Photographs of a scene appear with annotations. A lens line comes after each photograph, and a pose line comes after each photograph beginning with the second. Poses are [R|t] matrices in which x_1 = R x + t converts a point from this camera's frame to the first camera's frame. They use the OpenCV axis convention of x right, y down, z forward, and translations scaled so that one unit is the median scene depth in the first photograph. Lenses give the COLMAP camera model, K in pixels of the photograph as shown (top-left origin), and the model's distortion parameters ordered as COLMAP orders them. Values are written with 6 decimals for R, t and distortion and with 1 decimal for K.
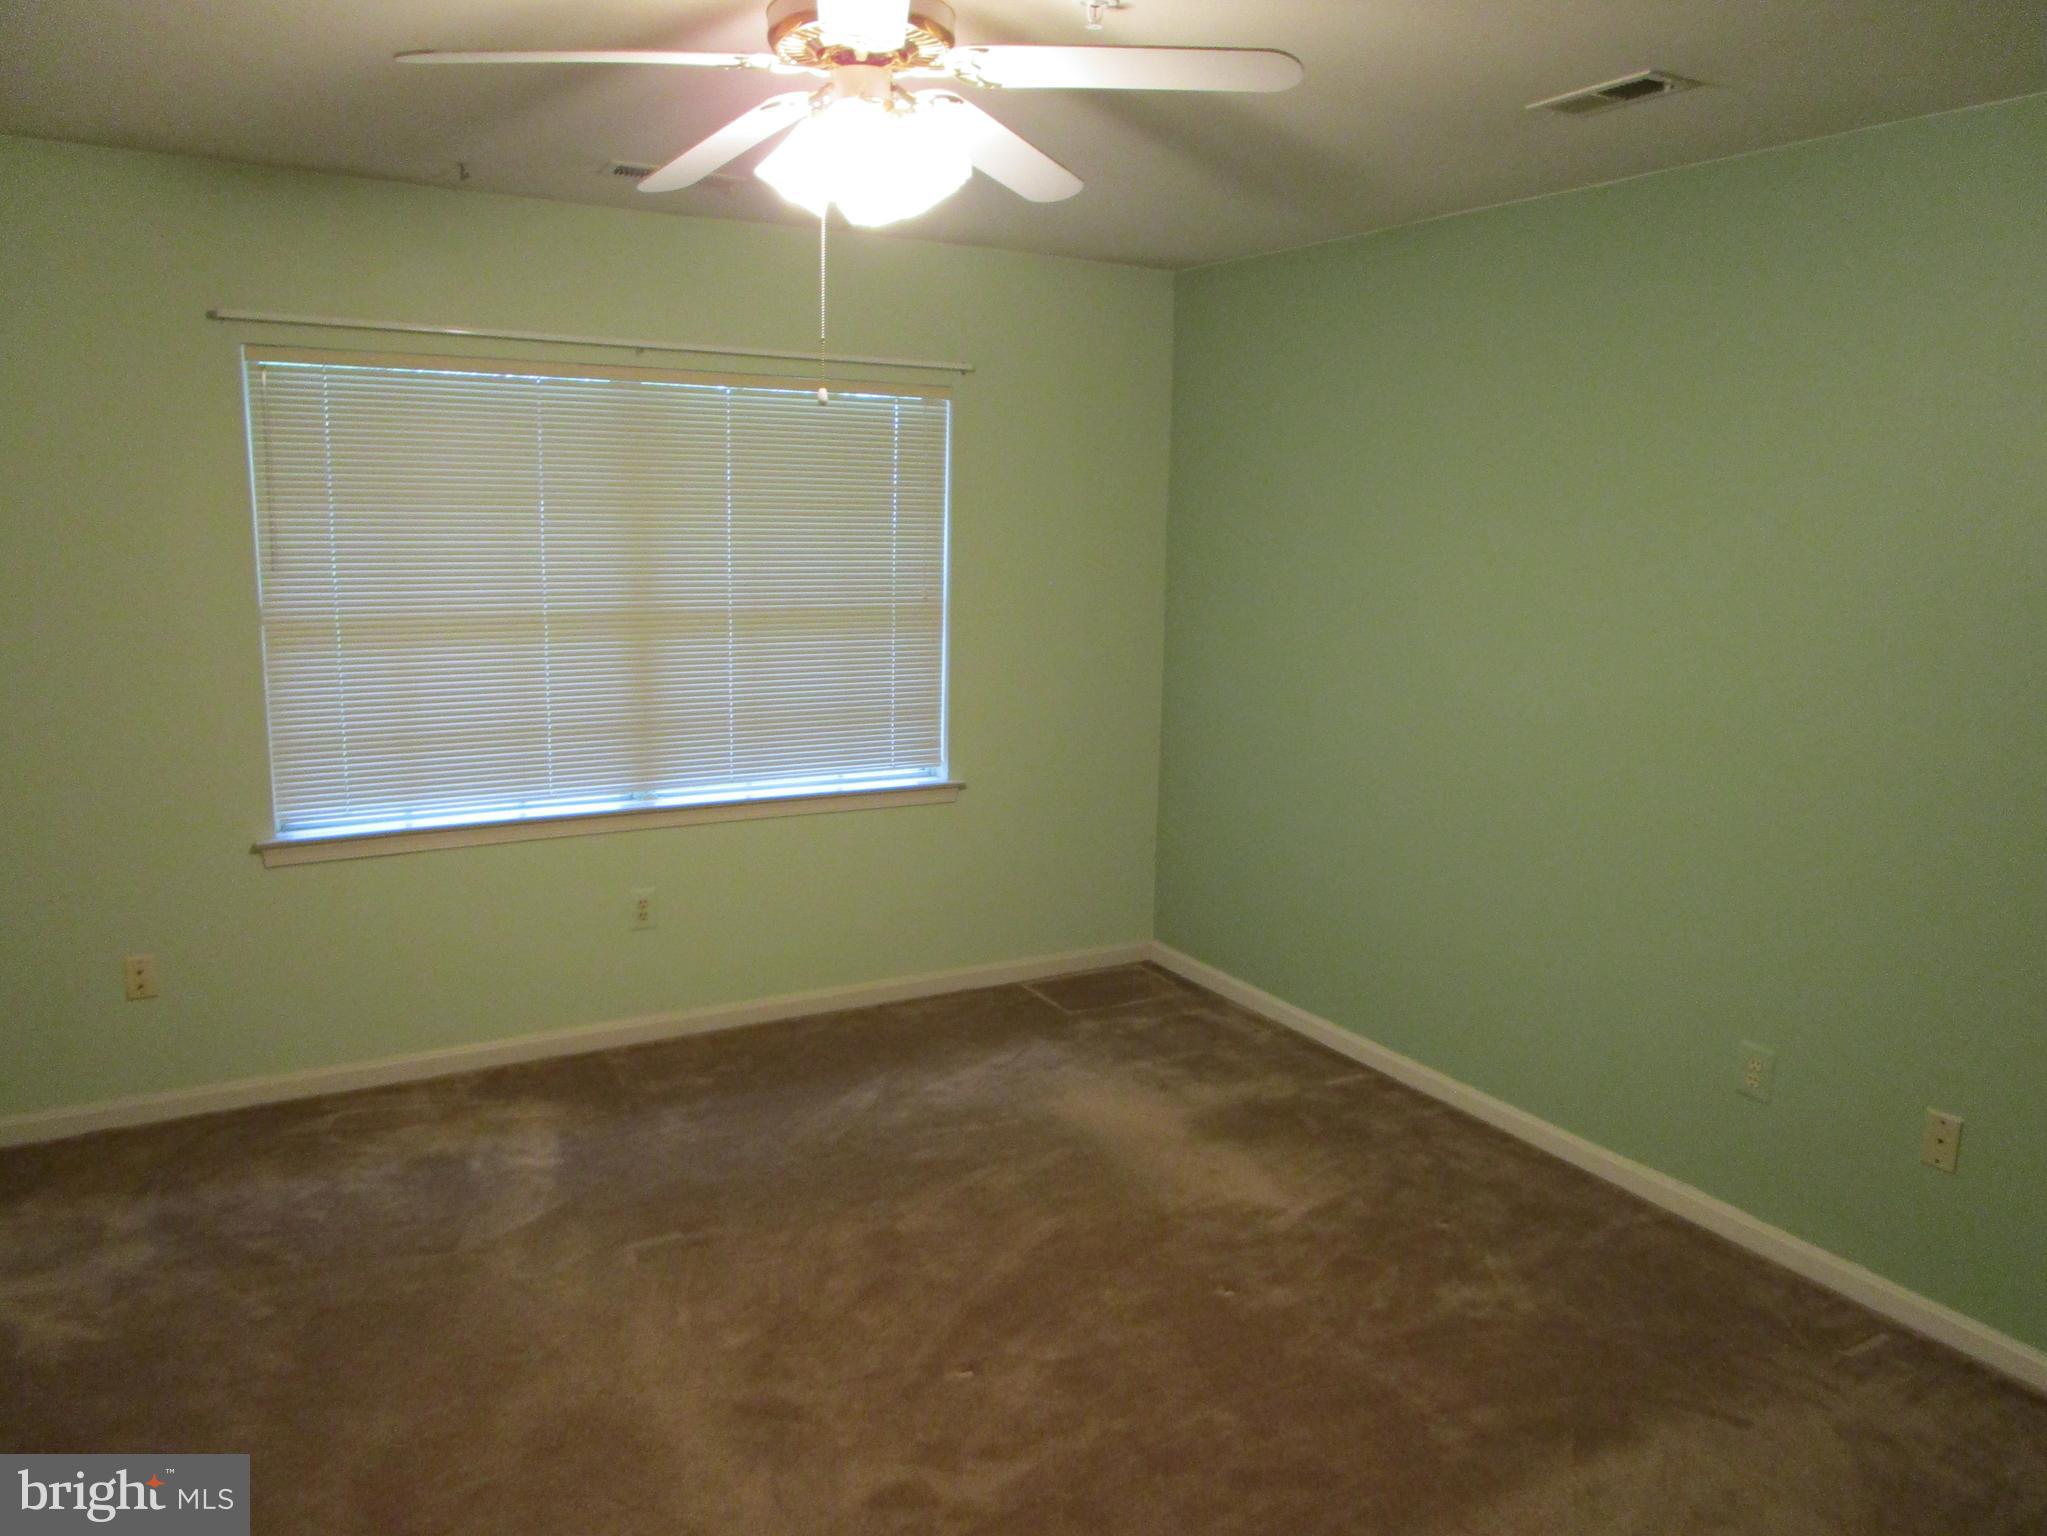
lens RADIAL K [[1467.5, 0, 1023.5], [0, 1467.5, 768.0], [0, 0, 1]] dist [-0.026356, -0.001534]
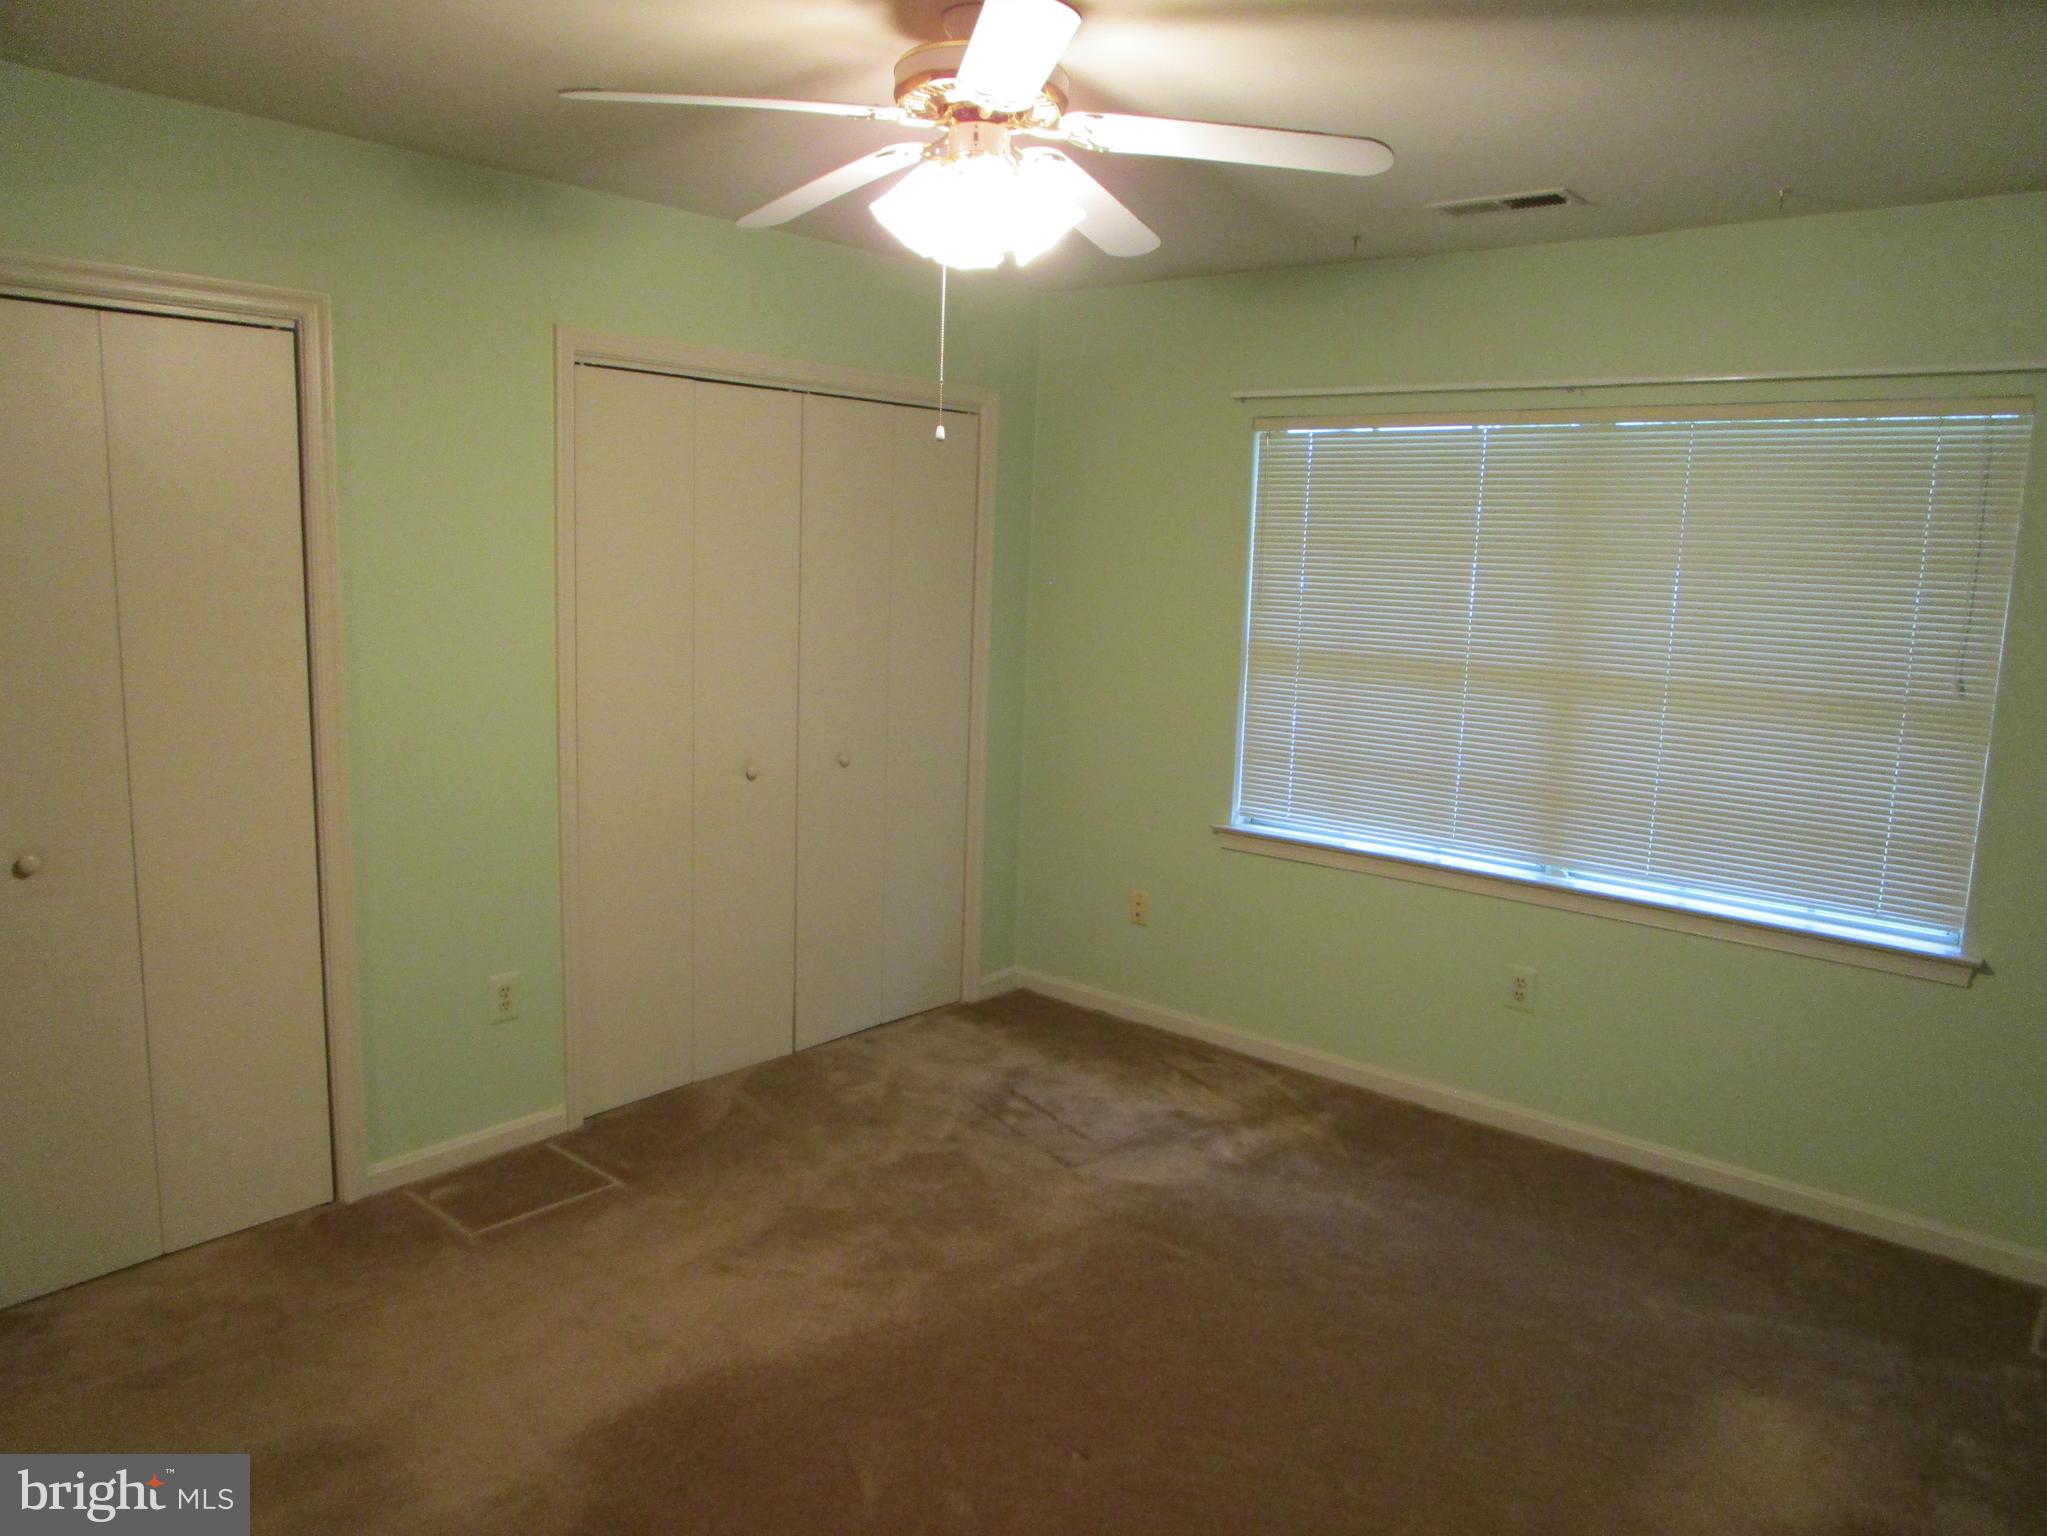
lens RADIAL K [[1467.5, 0, 1023.5], [0, 1467.5, 768.0], [0, 0, 1]] dist [-0.026356, -0.001534]
pose [[0.324593, 0.140943, -0.935294, 0.521671], [-0.189015, 0.978556, 0.081865, -0.061039], [0.926775, 0.150212, 0.344273, 0.395169]]
